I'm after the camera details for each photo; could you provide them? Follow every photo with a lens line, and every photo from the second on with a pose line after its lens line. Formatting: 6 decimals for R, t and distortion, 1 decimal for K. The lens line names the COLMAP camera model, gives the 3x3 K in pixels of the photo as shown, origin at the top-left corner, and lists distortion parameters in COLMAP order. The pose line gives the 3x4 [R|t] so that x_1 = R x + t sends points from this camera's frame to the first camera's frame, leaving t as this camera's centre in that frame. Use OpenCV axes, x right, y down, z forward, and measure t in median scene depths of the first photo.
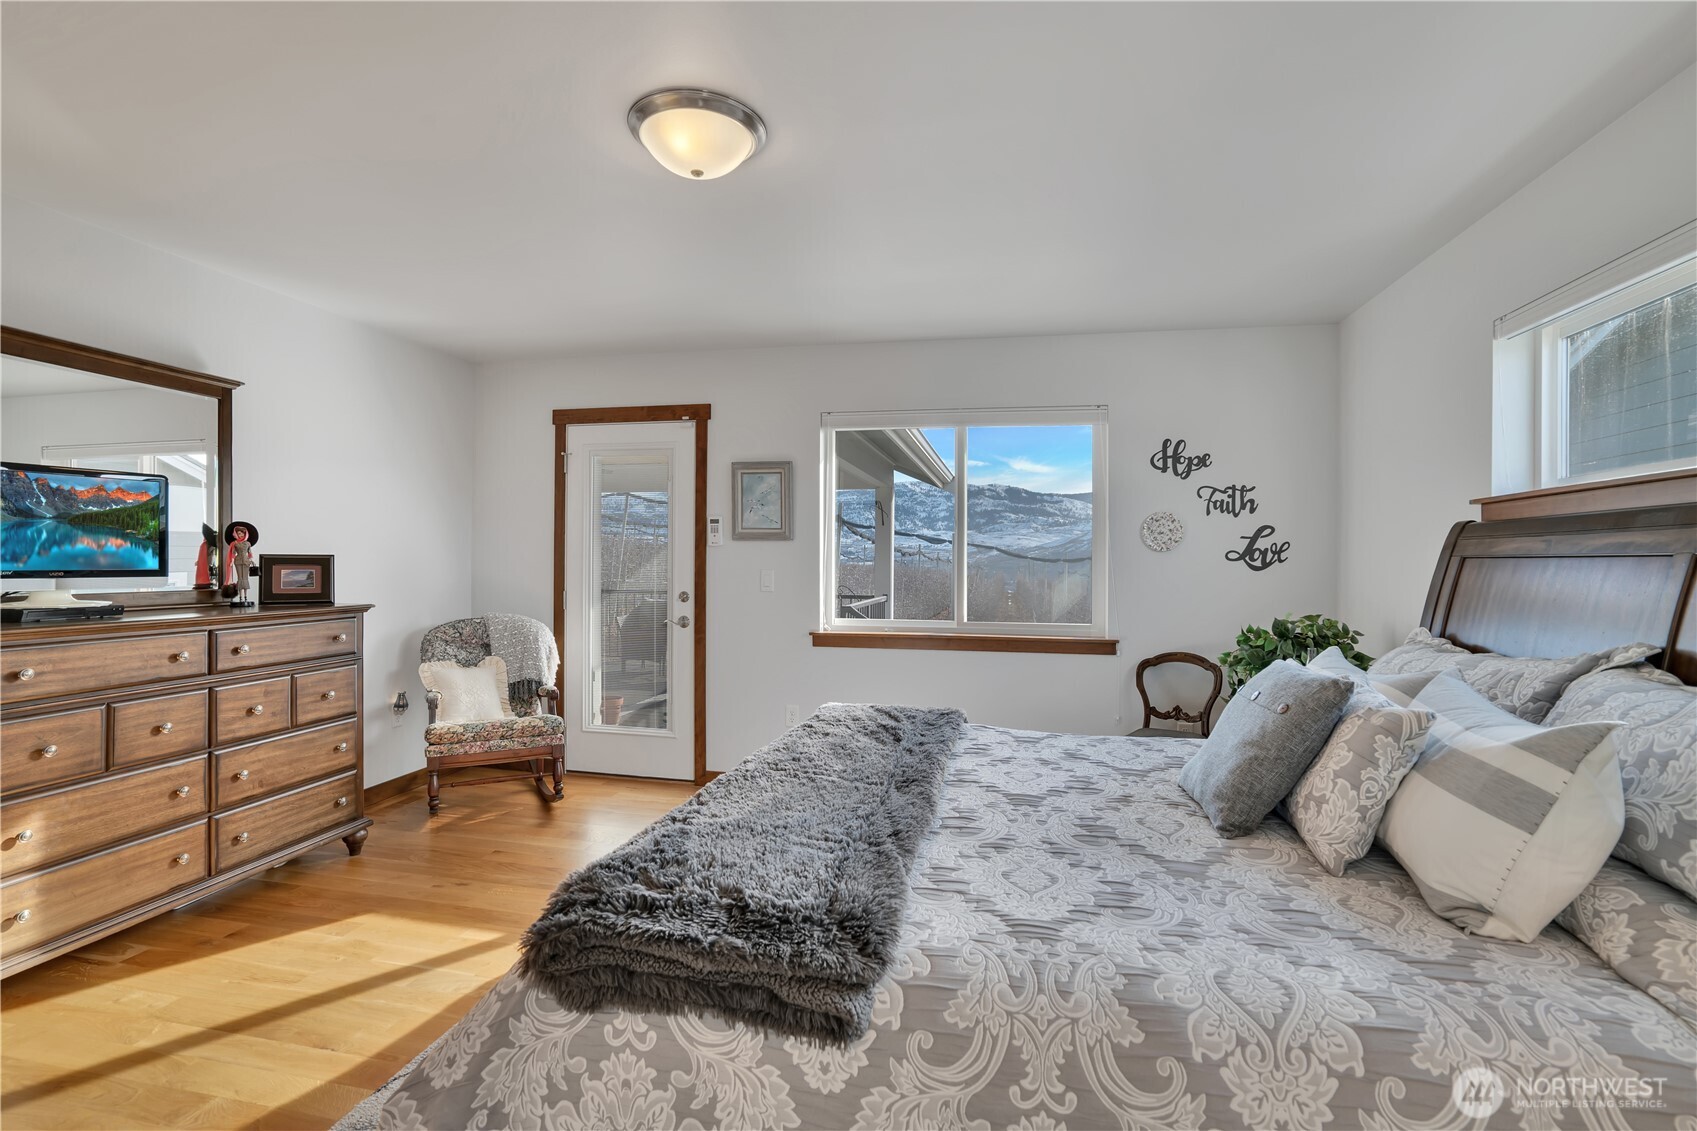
lens RADIAL K [[785.6, 0, 895.9], [0, 785.6, 558.3], [0, 0, 1]] dist [-0.005934, 0.001304]
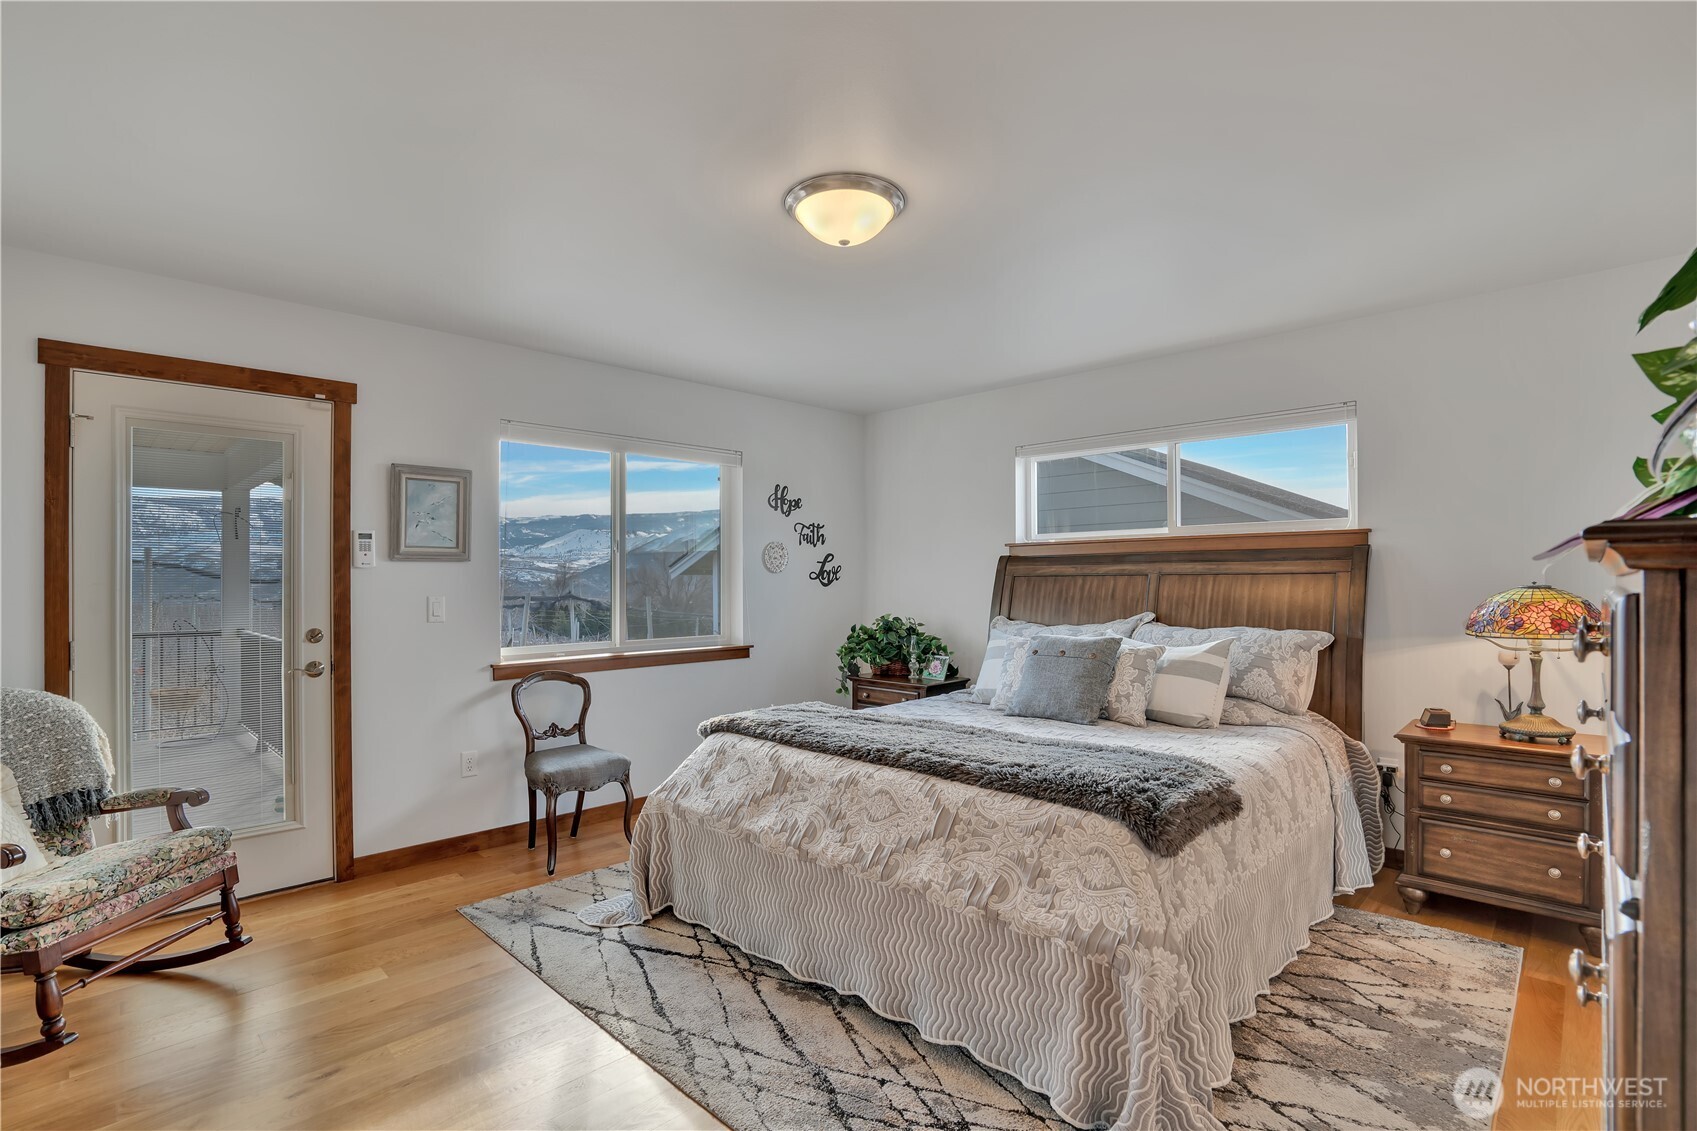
lens RADIAL K [[785.6, 0, 849.6], [0, 785.6, 573.6], [0, 0, 1]] dist [-0.005934, 0.001304]
pose [[0.572038, -0.005399, 0.820209, -0.629114], [0.009247, 0.999957, 0.000134, -0.006048], [-0.820175, 0.007508, 0.572063, 0.172024]]
